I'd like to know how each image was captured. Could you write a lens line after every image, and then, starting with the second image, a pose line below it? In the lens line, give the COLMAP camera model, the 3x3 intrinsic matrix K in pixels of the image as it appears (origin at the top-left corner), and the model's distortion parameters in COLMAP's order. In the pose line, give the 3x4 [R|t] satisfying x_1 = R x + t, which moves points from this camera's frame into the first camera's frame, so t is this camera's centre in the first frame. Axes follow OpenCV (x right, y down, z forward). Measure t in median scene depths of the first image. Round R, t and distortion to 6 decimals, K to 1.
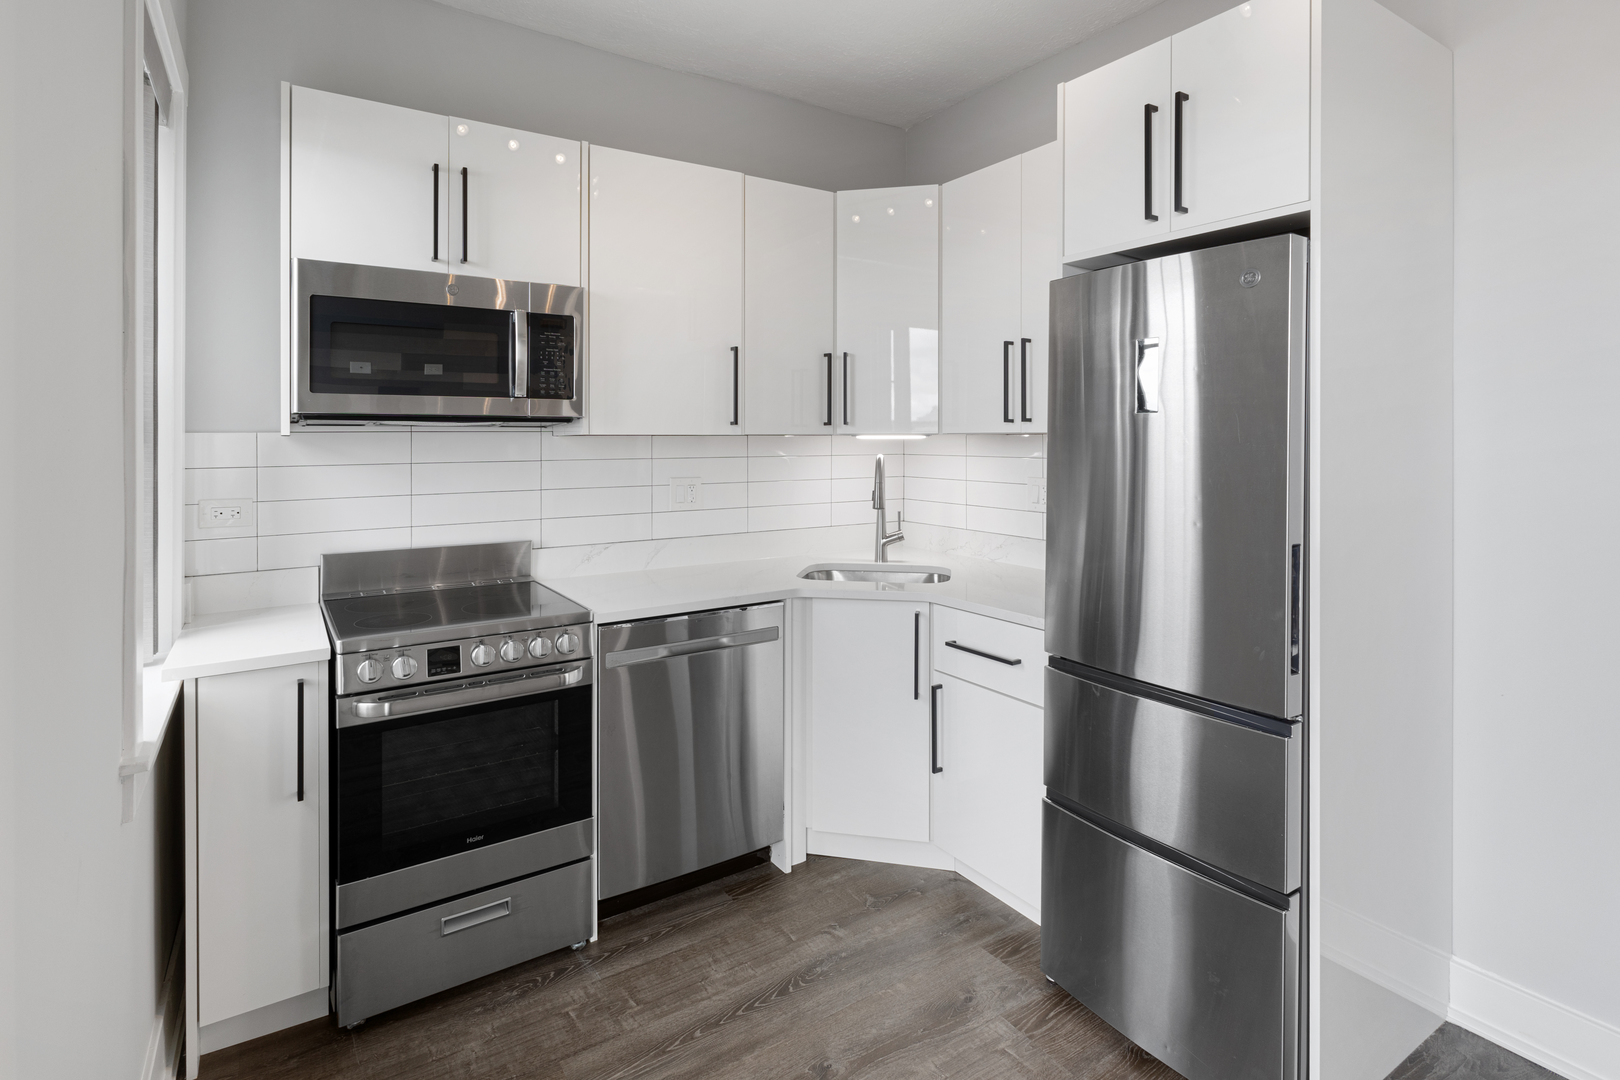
lens RADIAL K [[795.1, 0, 794.9], [0, 795.1, 436.1], [0, 0, 1]] dist [0.001831, -0.001660]
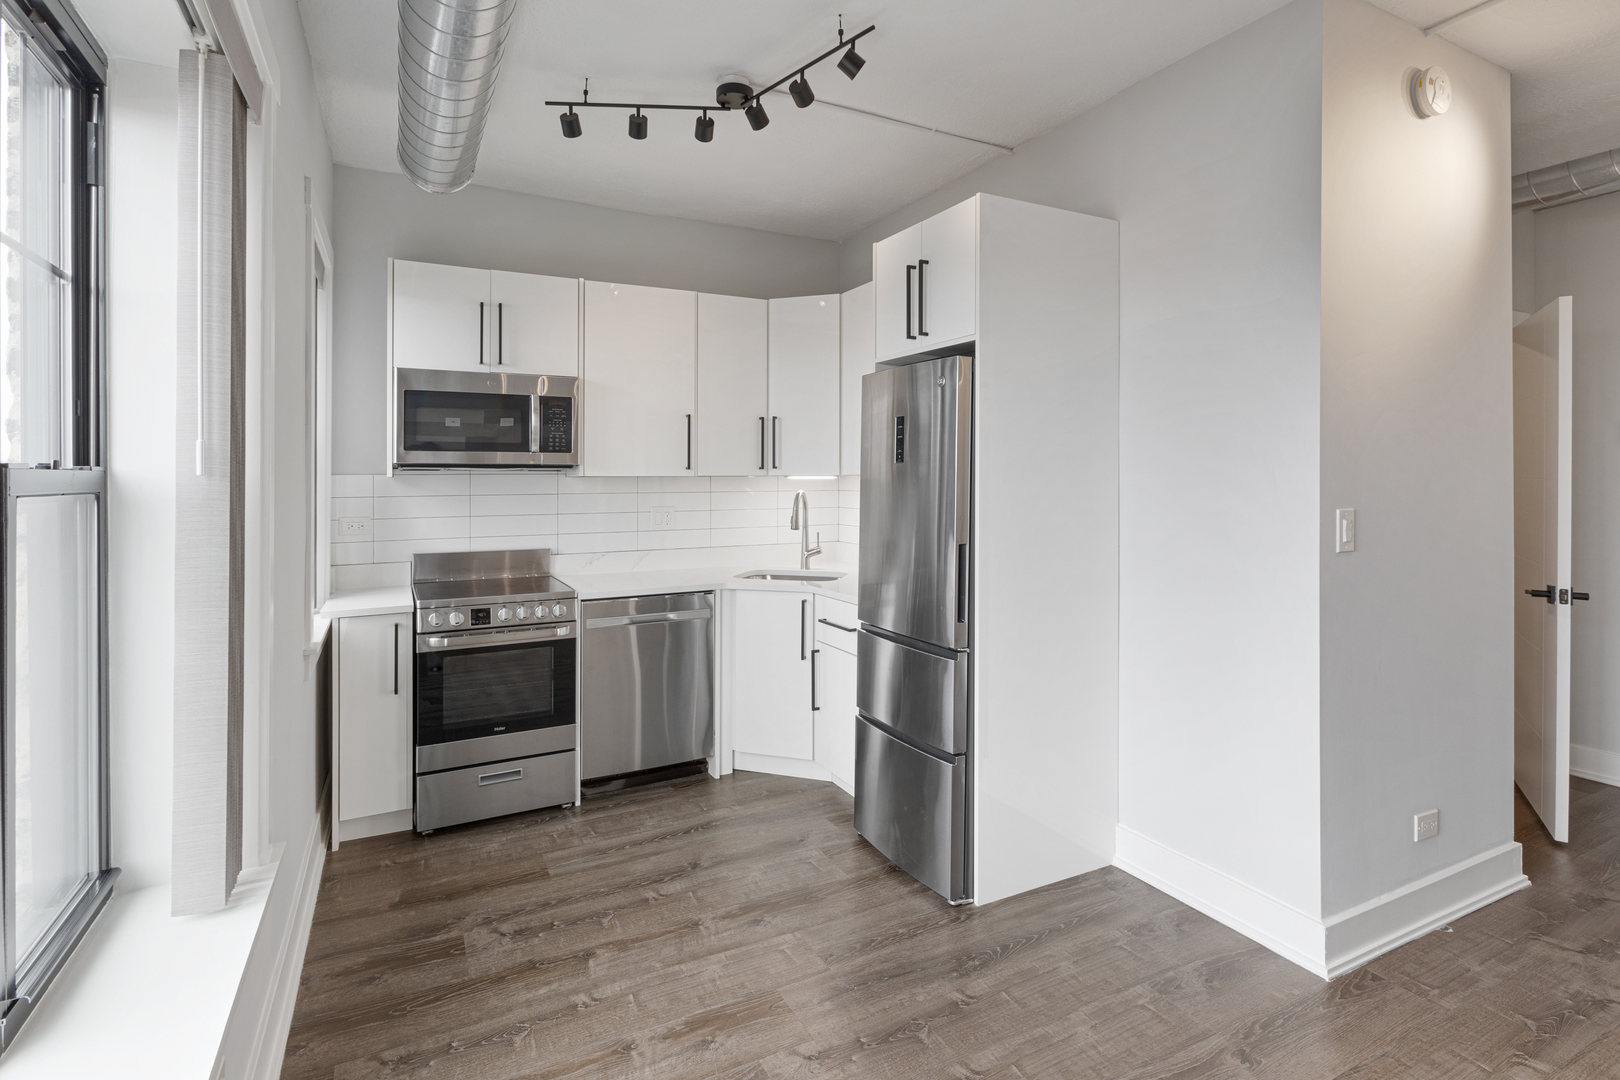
lens RADIAL K [[795.1, 0, 804.6], [0, 795.1, 470.5], [0, 0, 1]] dist [0.001831, -0.001660]
pose [[0.994707, -0.000919, -0.102747, 0.349755], [0.000390, 0.999987, -0.005175, -0.005363], [0.102750, 0.005108, 0.994694, -0.499392]]
